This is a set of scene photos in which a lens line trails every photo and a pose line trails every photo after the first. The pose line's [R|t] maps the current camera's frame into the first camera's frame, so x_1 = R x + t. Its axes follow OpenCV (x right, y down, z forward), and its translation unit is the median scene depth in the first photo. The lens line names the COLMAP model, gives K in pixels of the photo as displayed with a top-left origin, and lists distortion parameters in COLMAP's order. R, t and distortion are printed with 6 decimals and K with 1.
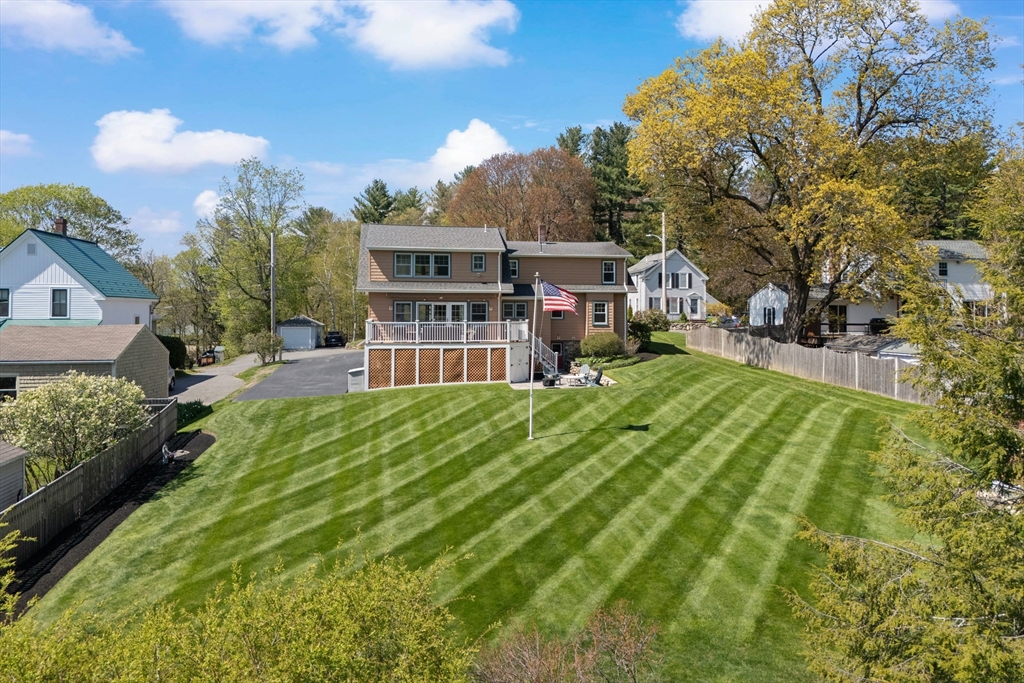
lens RADIAL K [[731.4, 0, 525.5], [0, 731.4, 293.5], [0, 0, 1]] dist [0.093449, -0.106803]
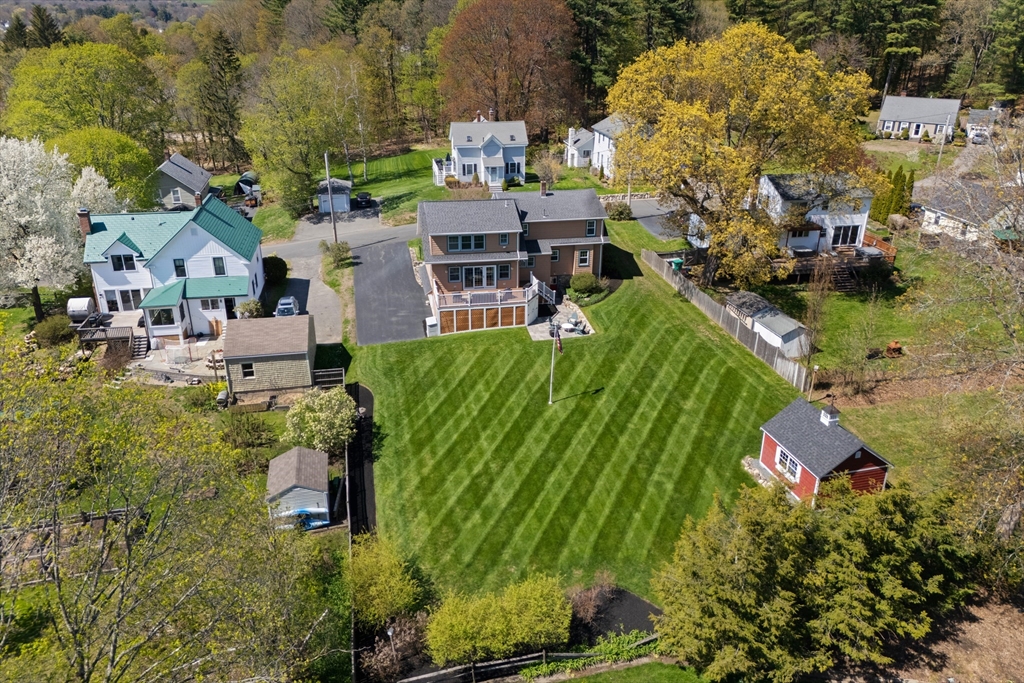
lens RADIAL K [[731.4, 0, 525.5], [0, 731.4, 293.5], [0, 0, 1]] dist [0.093449, -0.106803]
pose [[0.998612, -0.011323, 0.051445, -0.098513], [-0.009467, 0.922143, 0.386732, -0.515753], [-0.051819, -0.386683, 0.920756, -0.402473]]
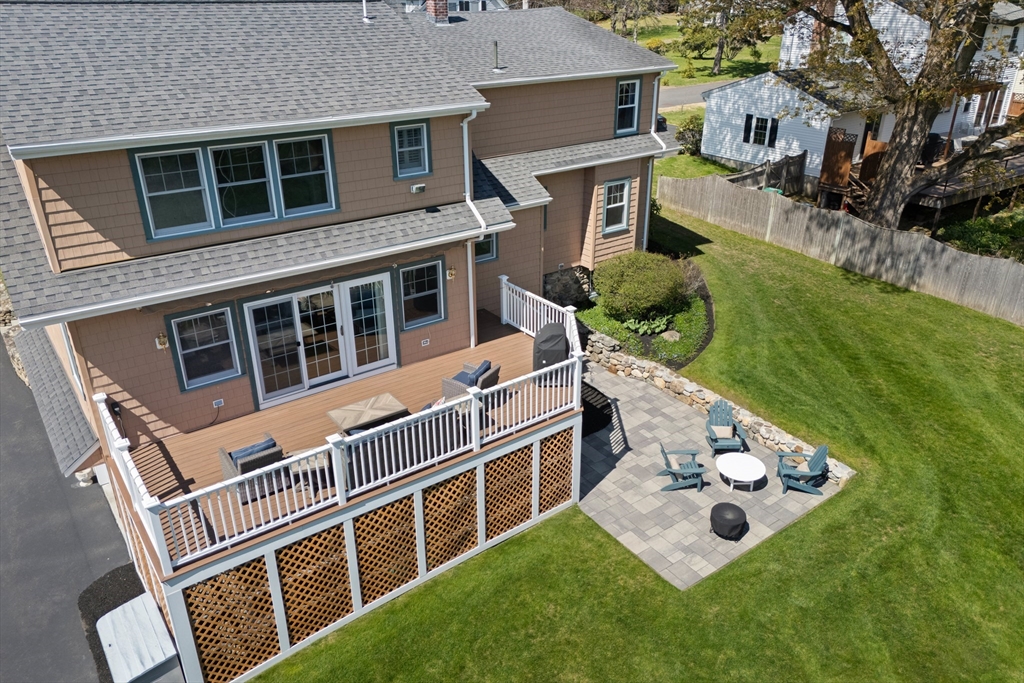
lens RADIAL K [[739.8, 0, 515.6], [0, 739.8, 331.6], [0, 0, 1]] dist [0.084387, -0.117070]
pose [[0.882369, -0.200949, 0.425494, -0.183196], [-0.010842, 0.895309, 0.445314, -0.119848], [-0.470434, -0.397544, 0.787814, 0.689518]]
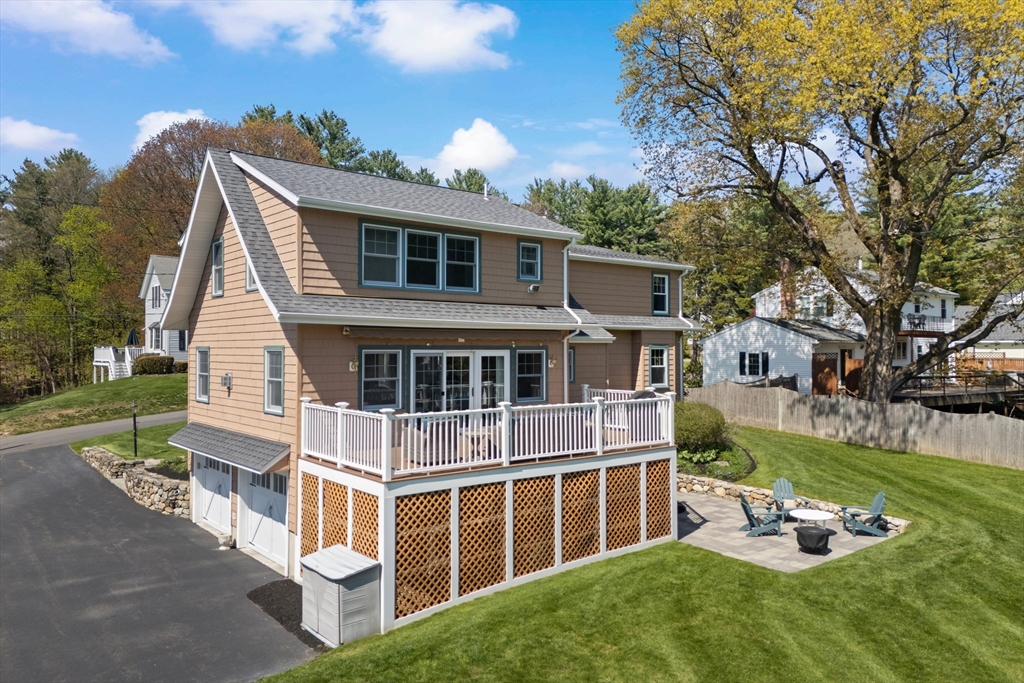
lens RADIAL K [[739.8, 0, 515.6], [0, 739.8, 331.6], [0, 0, 1]] dist [0.084387, -0.117070]
pose [[0.864822, 0.009265, 0.501994, -0.301629], [-0.011710, 0.999930, 0.001720, 0.000149], [-0.501943, -0.007366, 0.864870, 0.618428]]
